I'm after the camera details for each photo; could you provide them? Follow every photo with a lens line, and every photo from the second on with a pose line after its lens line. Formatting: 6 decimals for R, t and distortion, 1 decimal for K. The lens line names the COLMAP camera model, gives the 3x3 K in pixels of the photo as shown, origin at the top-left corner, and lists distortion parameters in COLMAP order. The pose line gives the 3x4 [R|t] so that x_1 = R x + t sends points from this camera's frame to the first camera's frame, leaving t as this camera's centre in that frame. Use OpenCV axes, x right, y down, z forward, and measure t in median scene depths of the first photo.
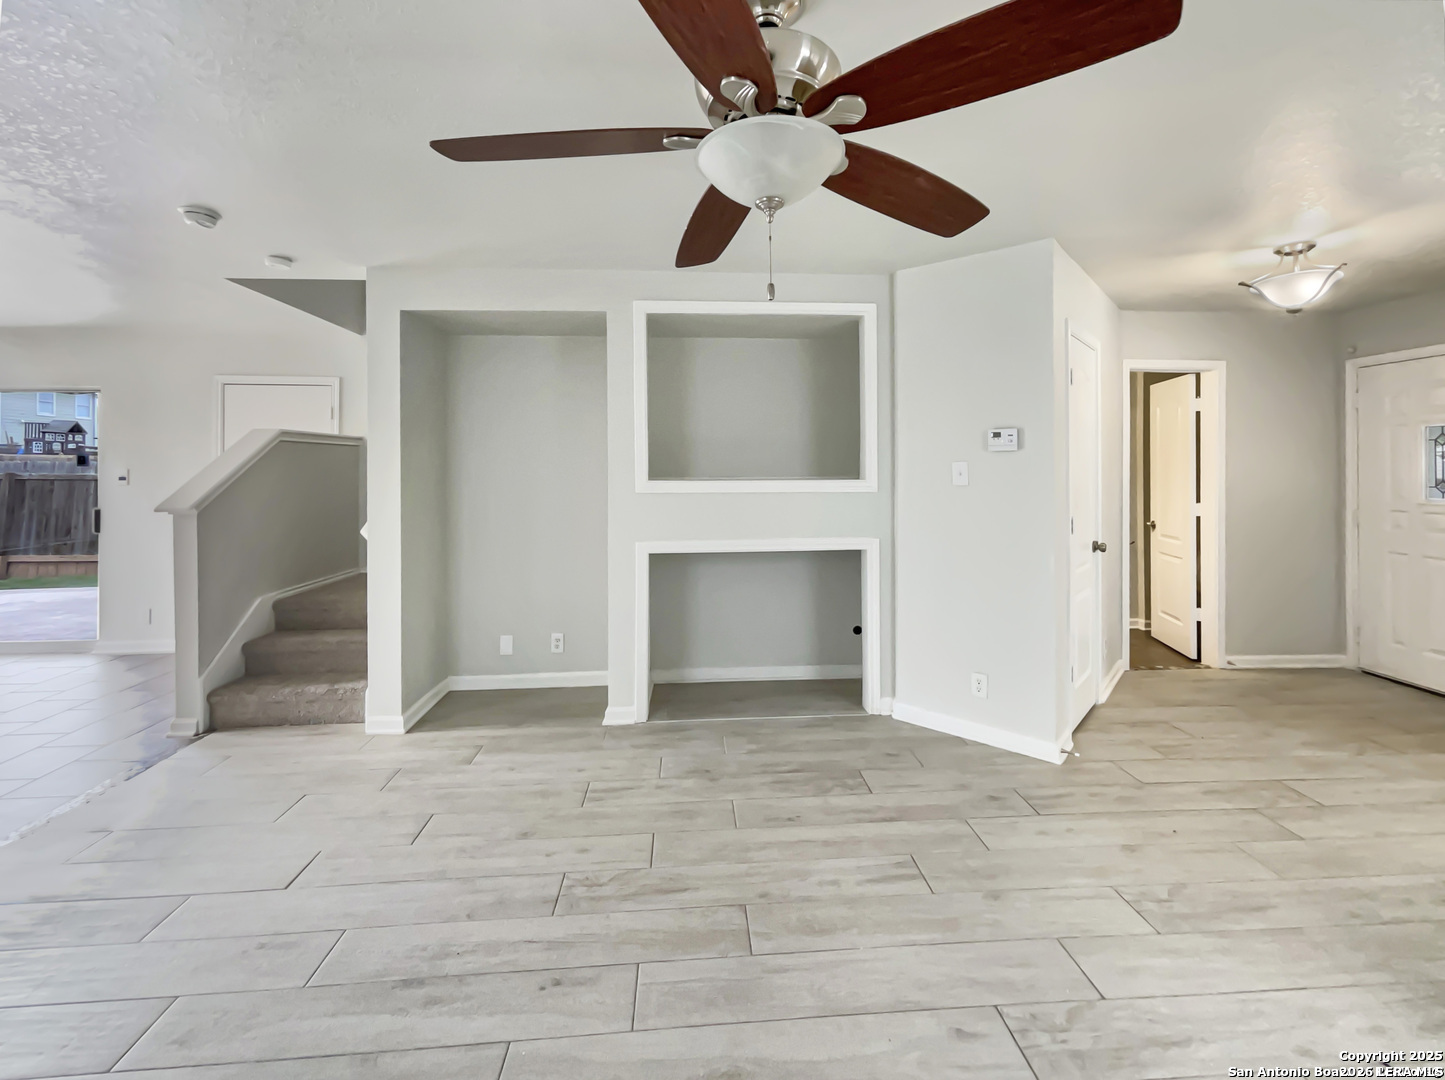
lens RADIAL K [[613.2, 0, 721.3], [0, 613.2, 472.0], [0, 0, 1]] dist [0.008045, 0.005773]
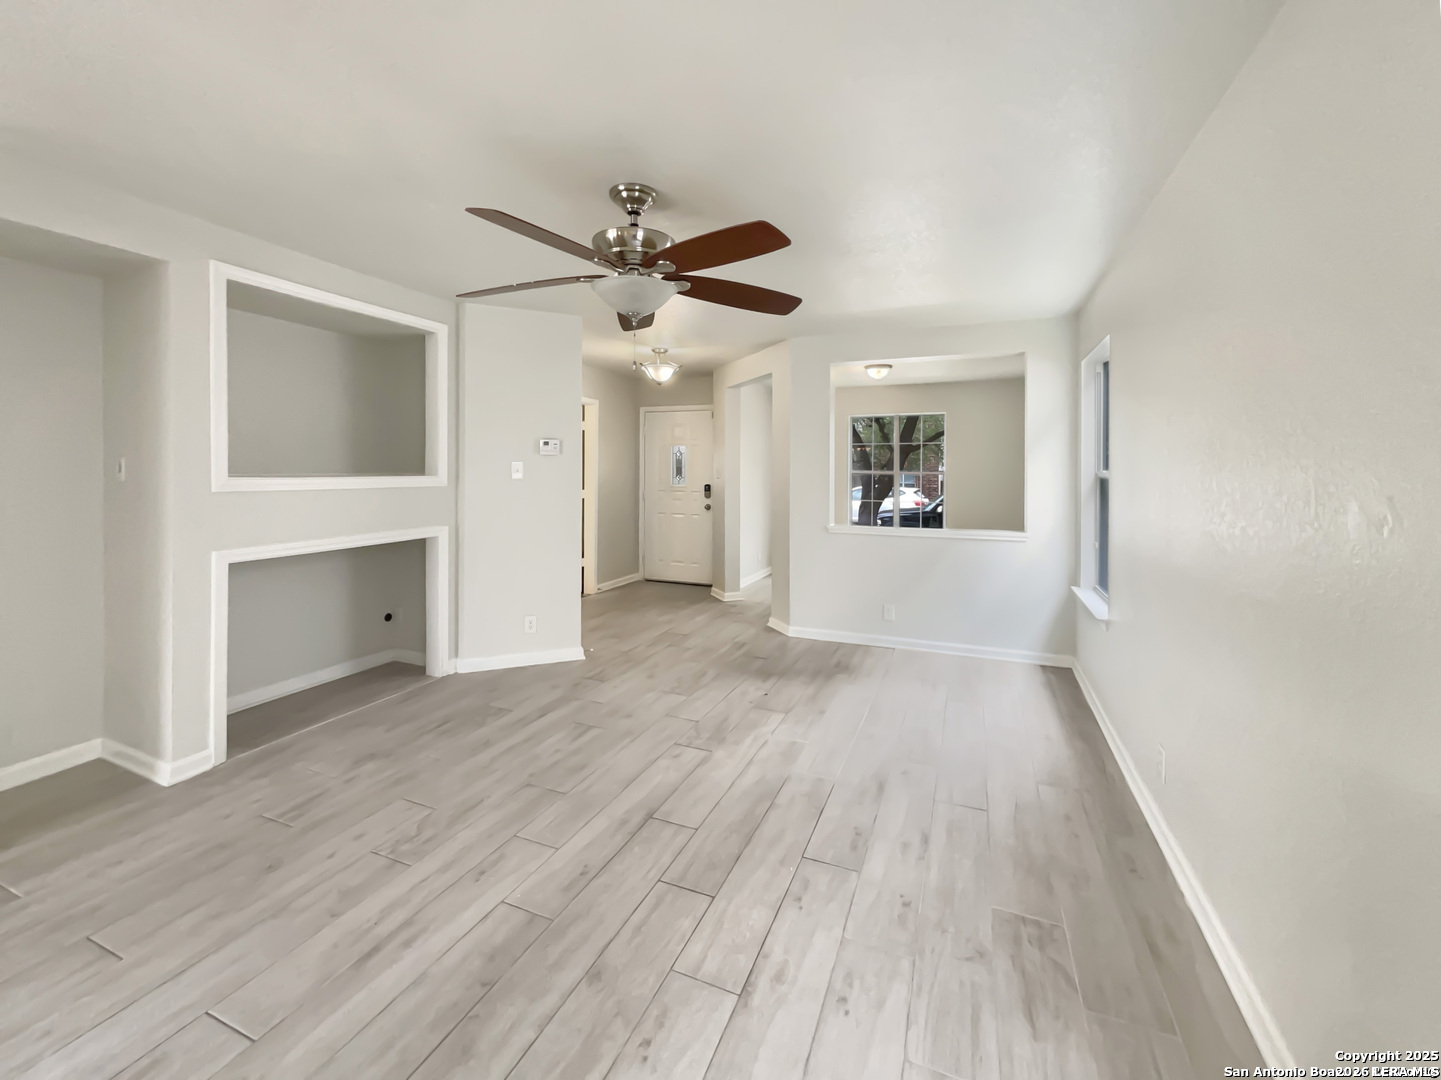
lens RADIAL K [[611.5, 0, 719.4], [0, 611.5, 472.2], [0, 0, 1]] dist [0.008045, 0.005773]
pose [[0.457462, -0.000224, 0.889229, -0.677486], [-0.004341, 0.999987, 0.002486, 0.000994], [-0.889219, -0.004997, 0.457455, -0.001201]]
